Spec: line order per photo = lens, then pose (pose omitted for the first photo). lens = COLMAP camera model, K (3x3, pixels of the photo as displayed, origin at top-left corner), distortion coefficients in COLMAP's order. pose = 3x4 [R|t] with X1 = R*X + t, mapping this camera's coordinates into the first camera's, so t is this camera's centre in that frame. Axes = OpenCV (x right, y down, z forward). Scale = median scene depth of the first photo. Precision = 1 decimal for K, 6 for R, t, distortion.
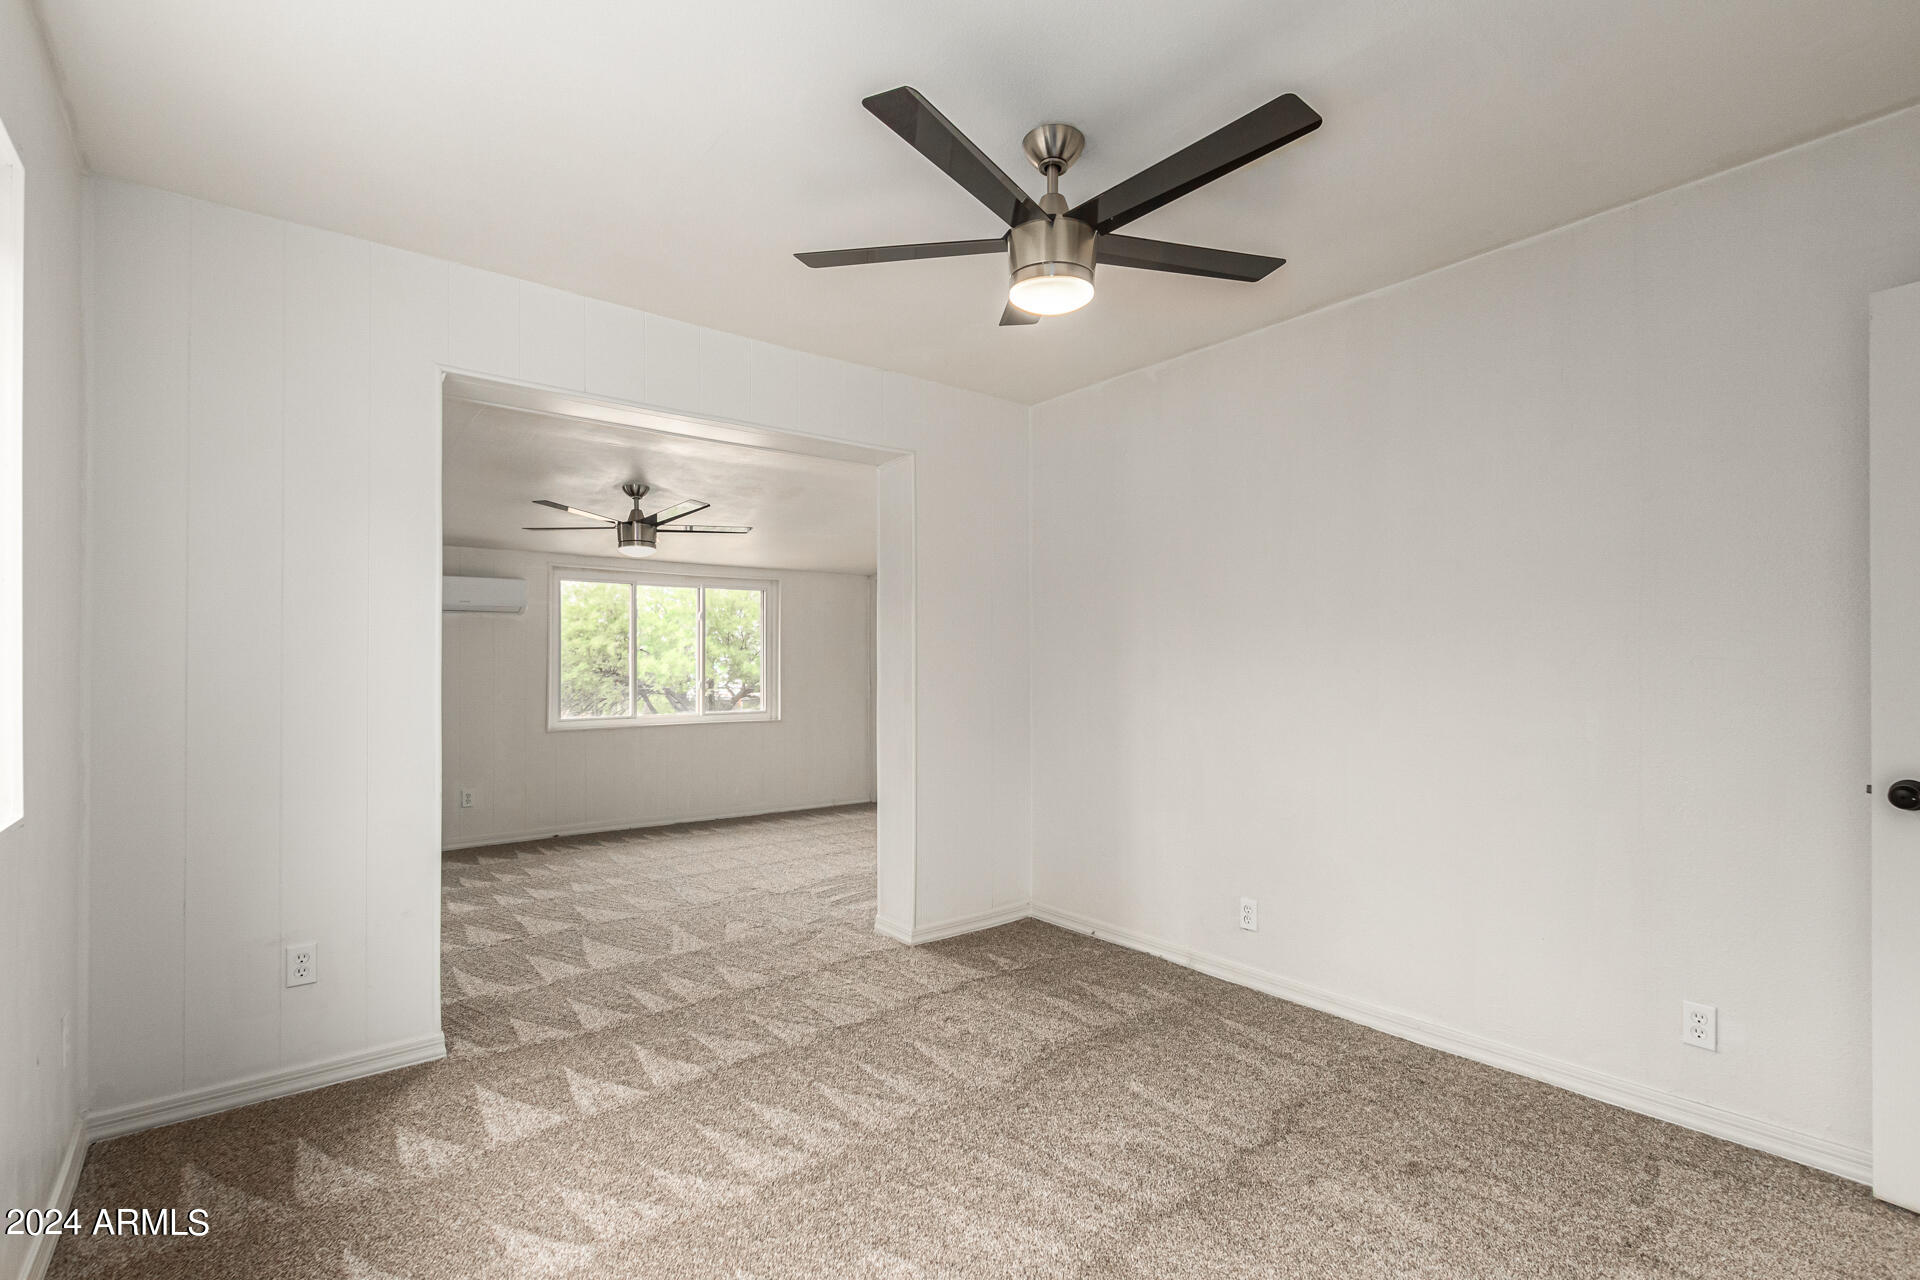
lens RADIAL K [[887.7, 0, 967.6], [0, 887.7, 672.2], [0, 0, 1]] dist [0.027120, -0.000300]
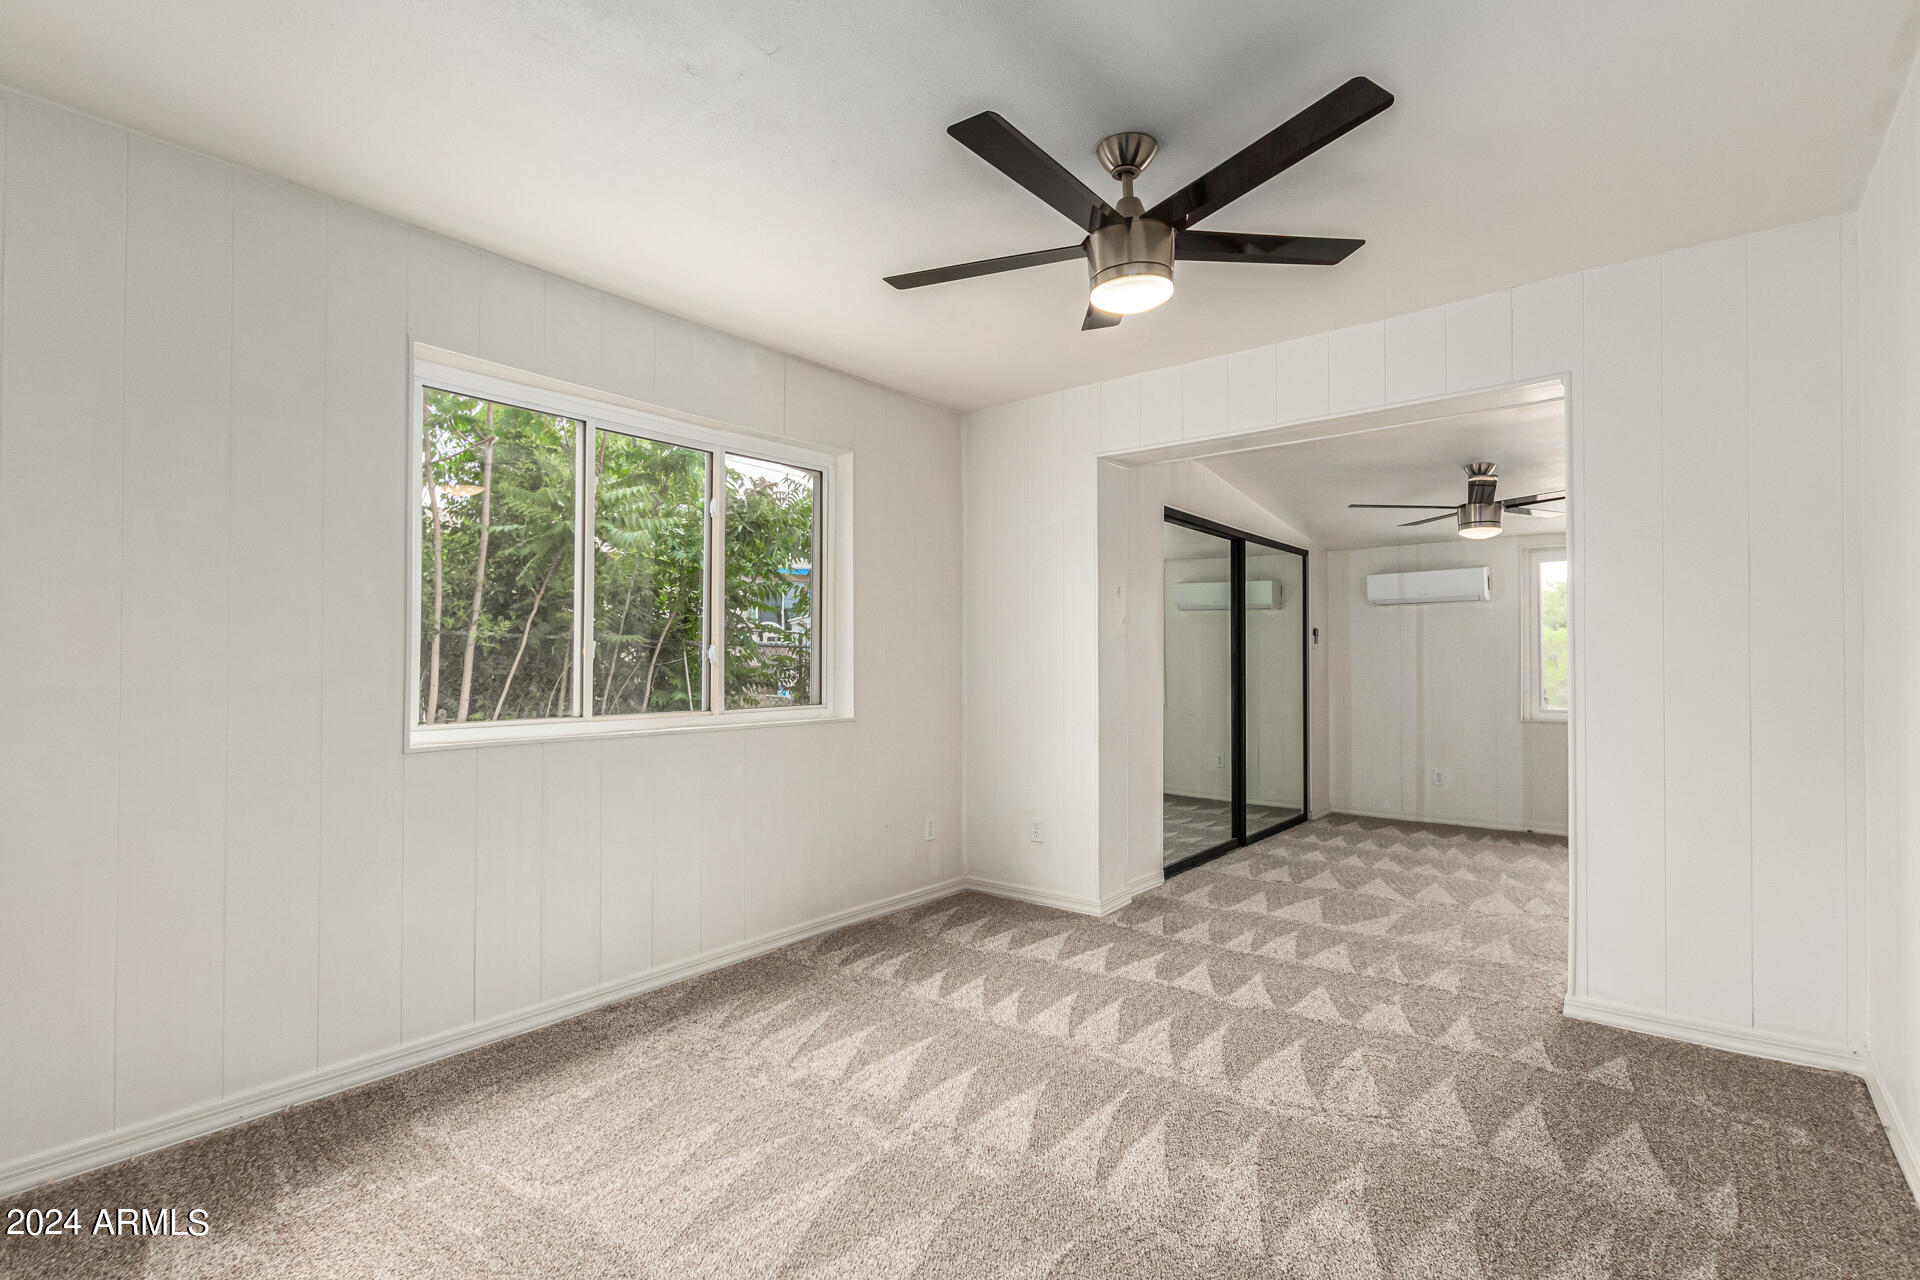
lens RADIAL K [[898.9, 0, 946.8], [0, 898.9, 662.3], [0, 0, 1]] dist [0.002883, 0.000299]
pose [[0.218516, 0.009212, -0.975790, 0.775940], [-0.005128, 0.999952, 0.008292, -0.005527], [0.975820, 0.003192, 0.218553, 0.404902]]
